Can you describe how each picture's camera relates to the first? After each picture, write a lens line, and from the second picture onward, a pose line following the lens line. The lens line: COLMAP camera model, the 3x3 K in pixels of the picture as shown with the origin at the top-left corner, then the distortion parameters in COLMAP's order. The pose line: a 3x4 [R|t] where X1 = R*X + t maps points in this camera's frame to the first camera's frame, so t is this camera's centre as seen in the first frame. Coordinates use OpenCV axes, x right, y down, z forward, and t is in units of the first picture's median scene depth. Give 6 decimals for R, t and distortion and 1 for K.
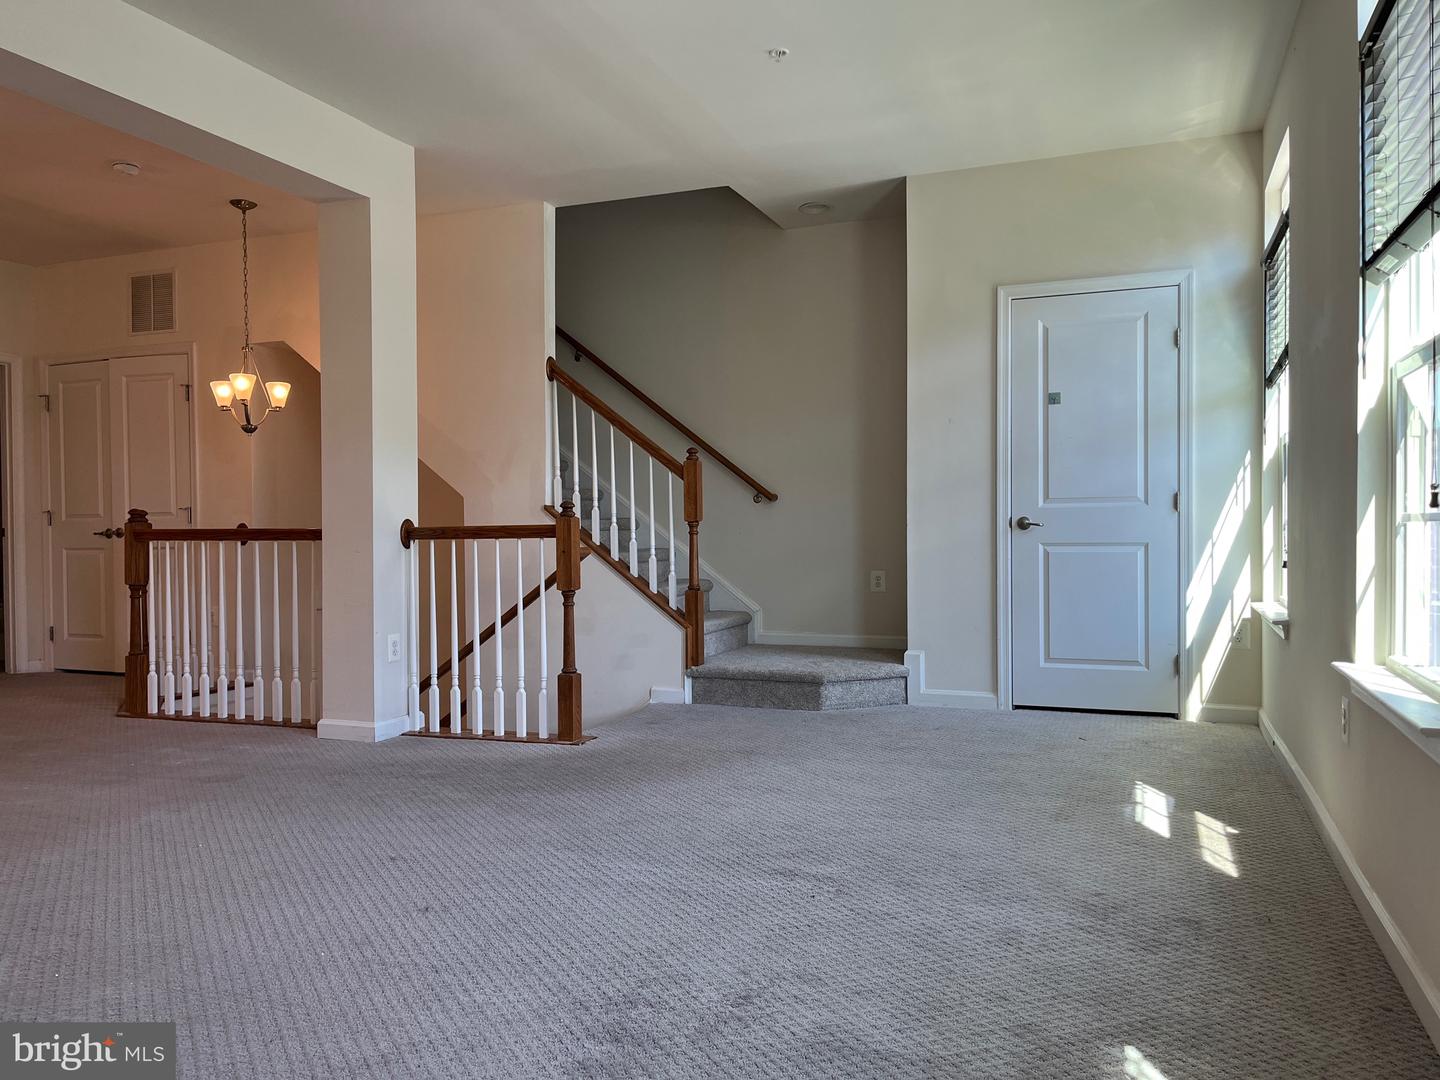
lens RADIAL K [[1077.0, 0, 725.0], [0, 1077.0, 538.9], [0, 0, 1]] dist [0.056490, -0.090360]
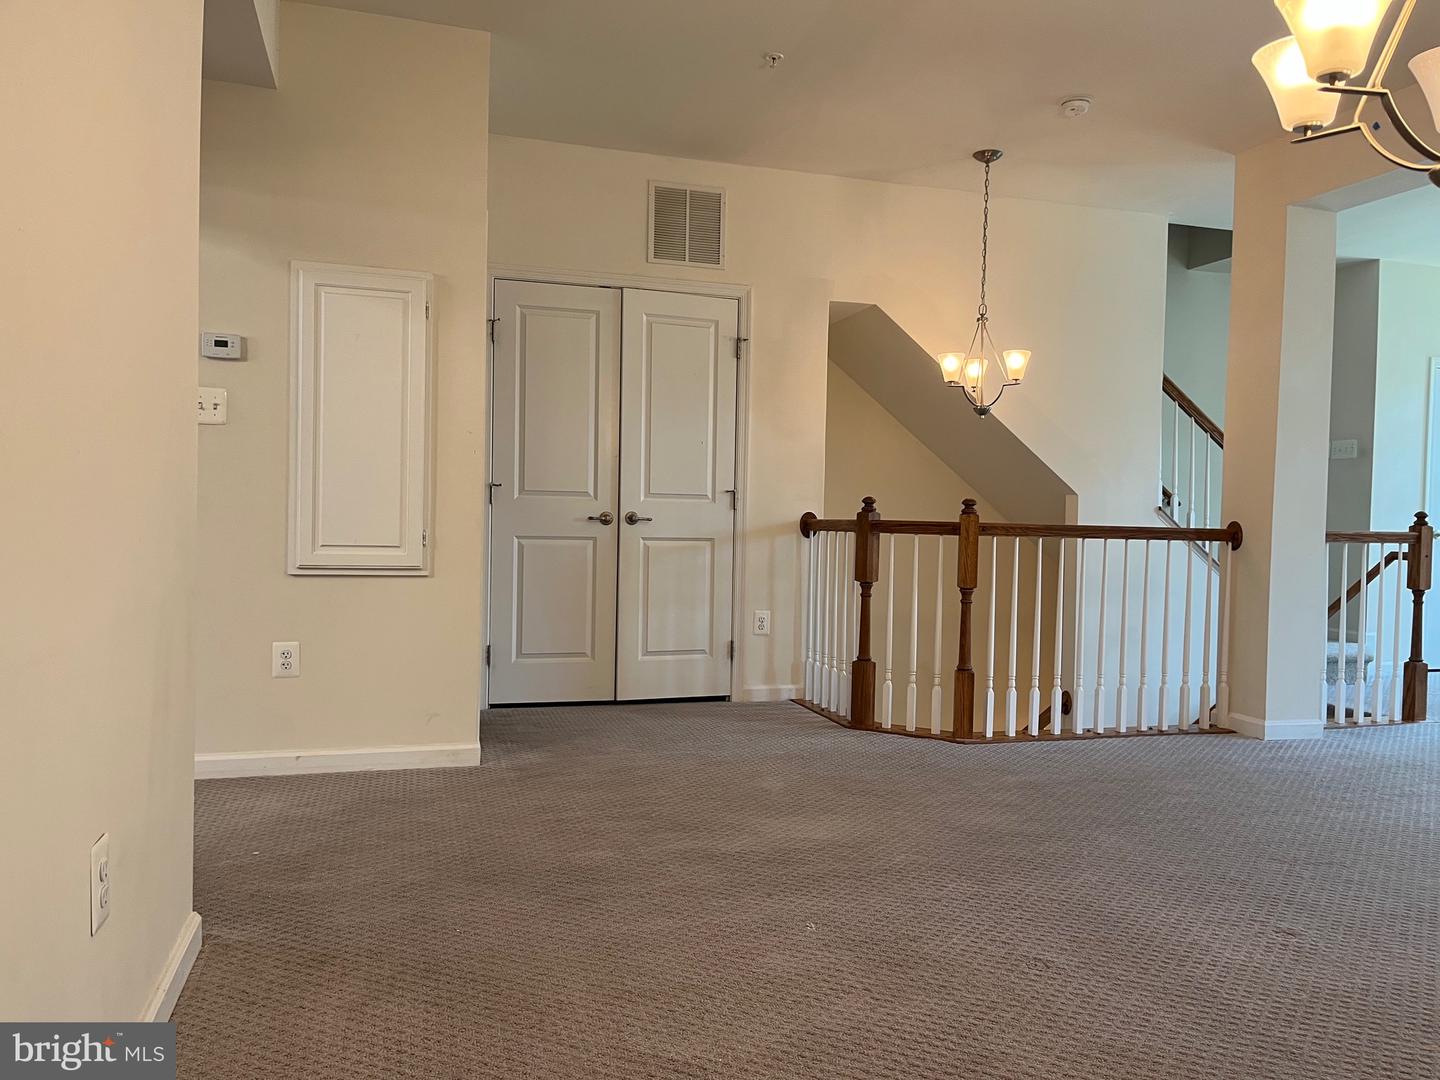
lens RADIAL K [[1077.0, 0, 728.8], [0, 1077.0, 537.7], [0, 0, 1]] dist [0.056490, -0.090360]
pose [[0.795233, 0.016507, 0.606080, -1.264694], [-0.022037, 0.999756, 0.001685, 0.006736], [-0.605904, -0.014696, 0.795402, 0.467193]]
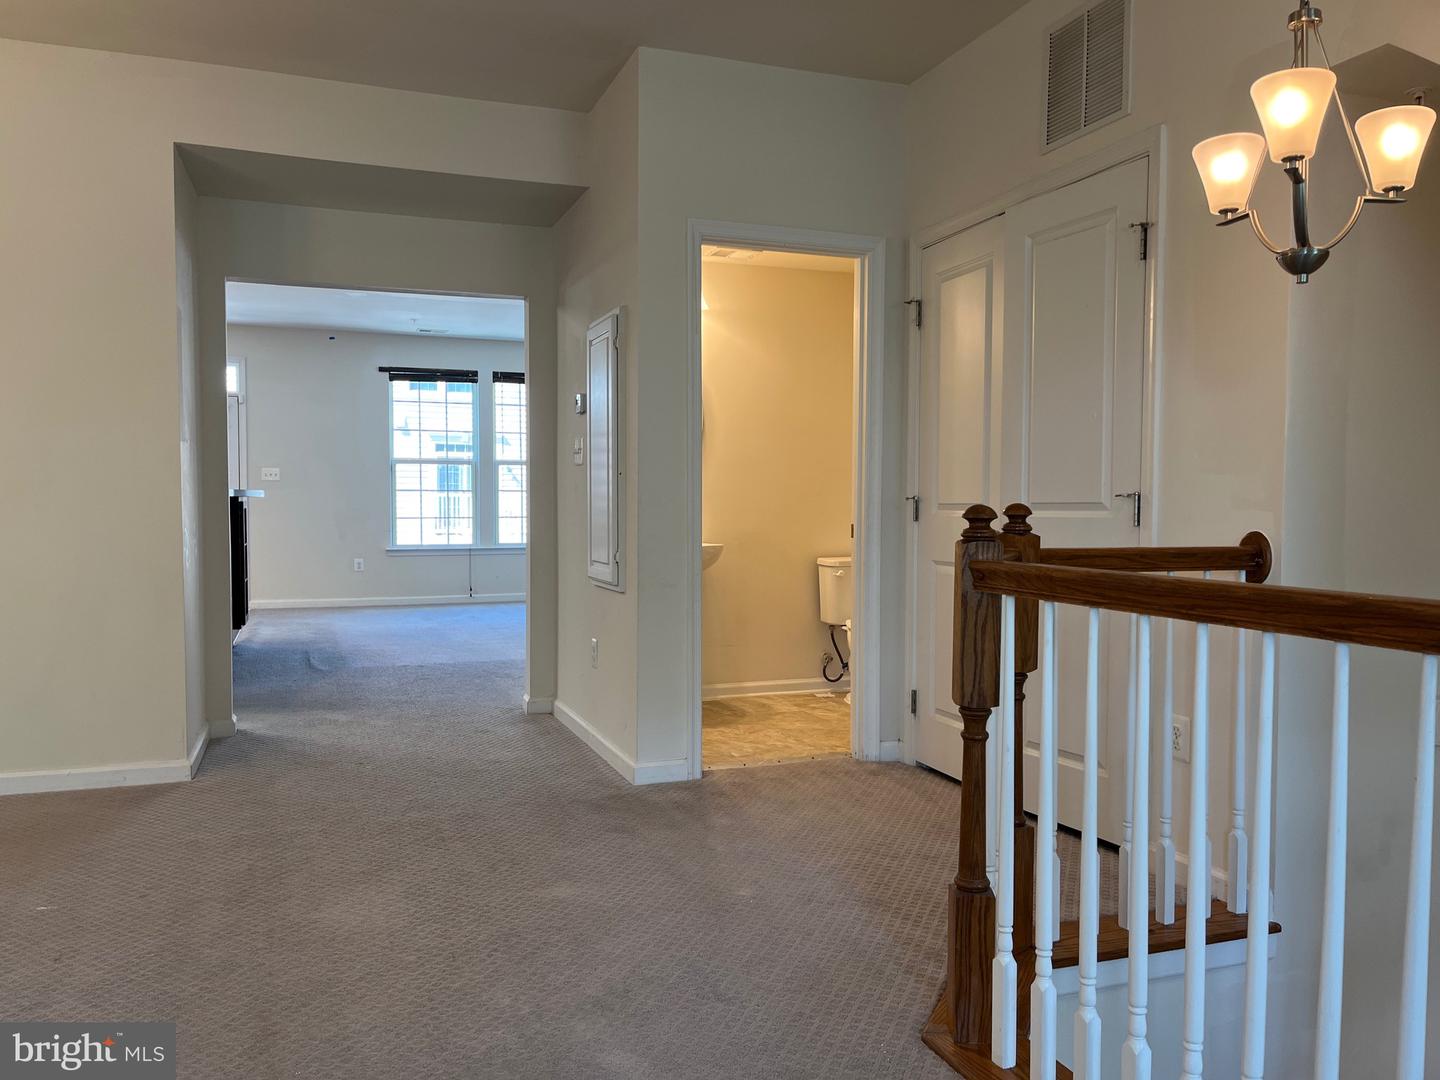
lens RADIAL K [[1077.0, 0, 722.6], [0, 1077.0, 555.1], [0, 0, 1]] dist [0.056490, -0.090360]
pose [[0.661238, 0.046941, -0.748707, -0.337706], [-0.016270, 0.998703, 0.048245, -0.028238], [0.750000, -0.019720, 0.661144, 0.720978]]
